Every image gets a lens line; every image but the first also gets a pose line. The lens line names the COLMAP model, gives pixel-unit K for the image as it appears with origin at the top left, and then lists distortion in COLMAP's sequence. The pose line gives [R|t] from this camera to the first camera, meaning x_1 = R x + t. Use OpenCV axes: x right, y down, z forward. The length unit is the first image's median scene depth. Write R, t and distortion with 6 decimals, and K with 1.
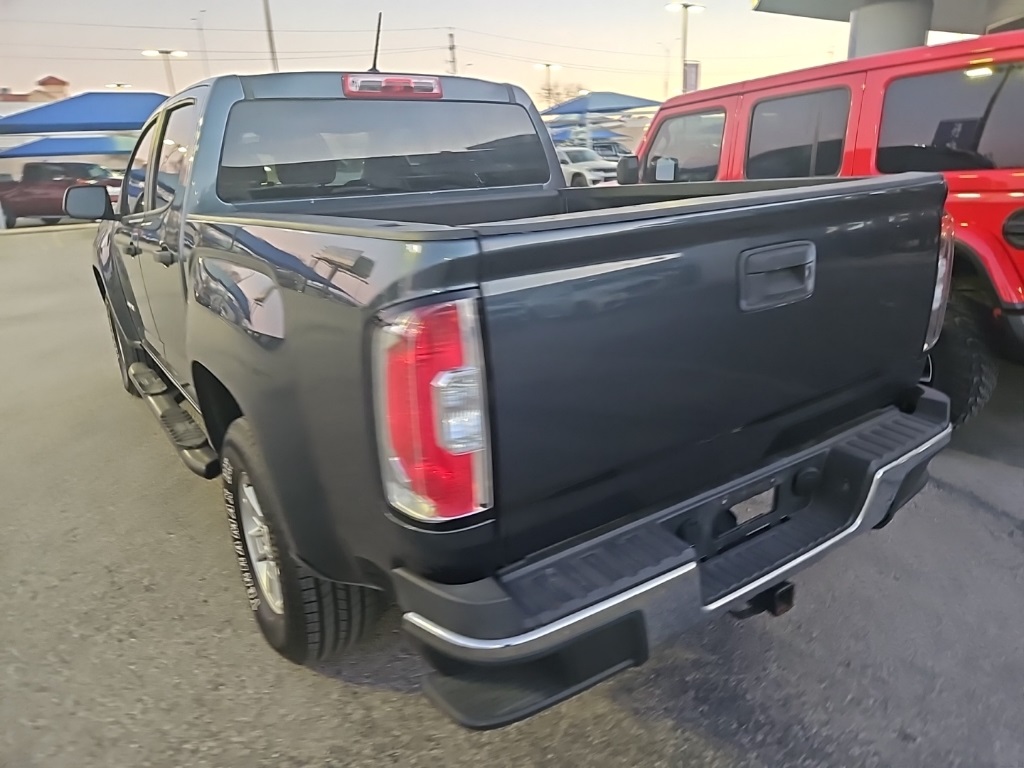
lens RADIAL K [[690.9, 0, 512.0], [0, 690.9, 384.0], [0, 0, 1]] dist [0.084375, -0.074705]
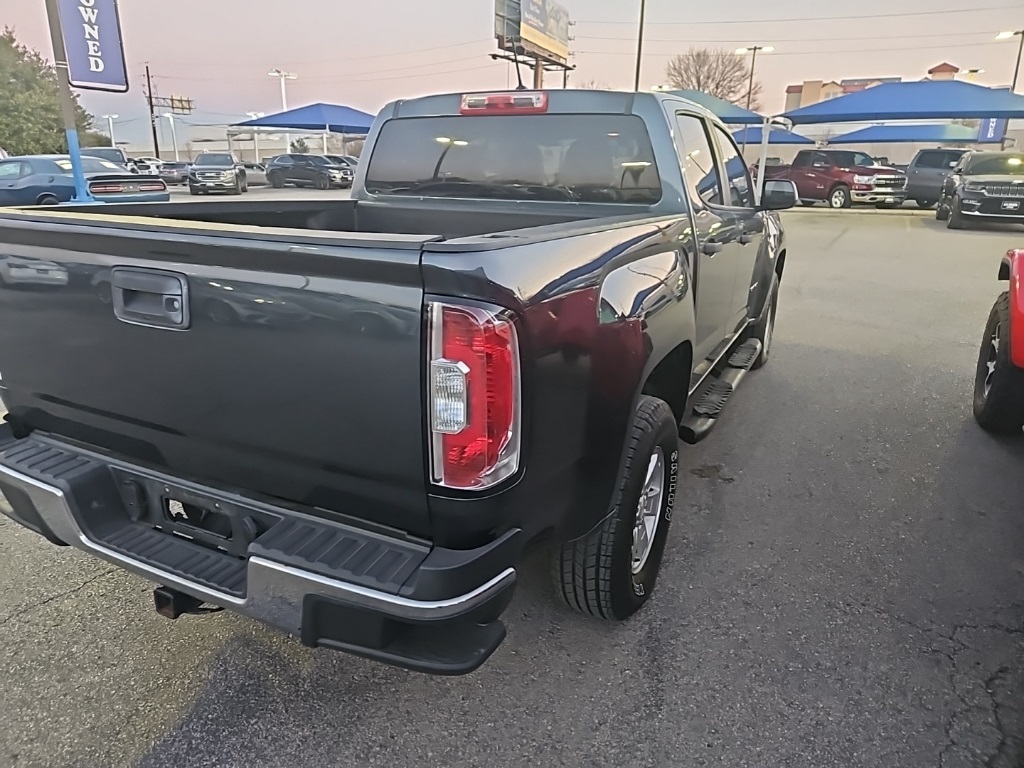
lens RADIAL K [[694.2, 0, 495.5], [0, 694.2, 367.3], [0, 0, 1]] dist [0.084420, -0.079173]
pose [[0.471570, 0.299501, -0.829410, 1.019776], [-0.302689, 0.938388, 0.166756, -0.258549], [0.828252, 0.172416, 0.533171, 0.569646]]
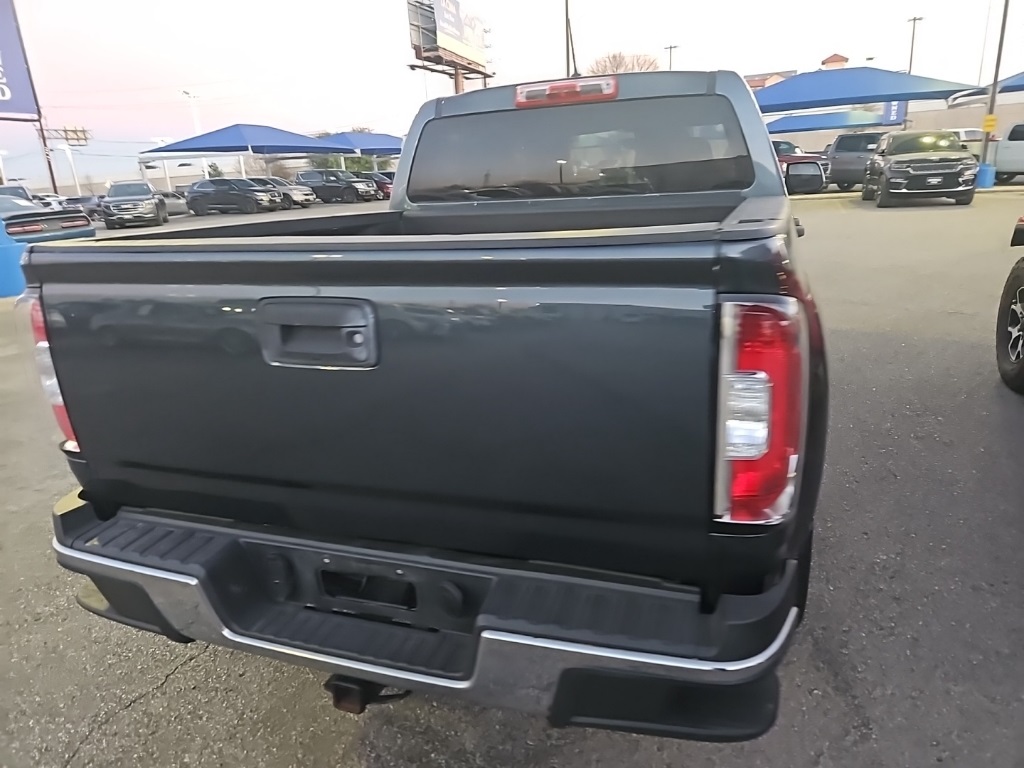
lens RADIAL K [[690.9, 0, 512.0], [0, 690.9, 384.0], [0, 0, 1]] dist [0.084375, -0.074705]
pose [[0.588629, 0.253879, -0.767503, 0.790101], [-0.225576, 0.963279, 0.145635, -0.179092], [0.776293, 0.087406, 0.624283, 0.417510]]
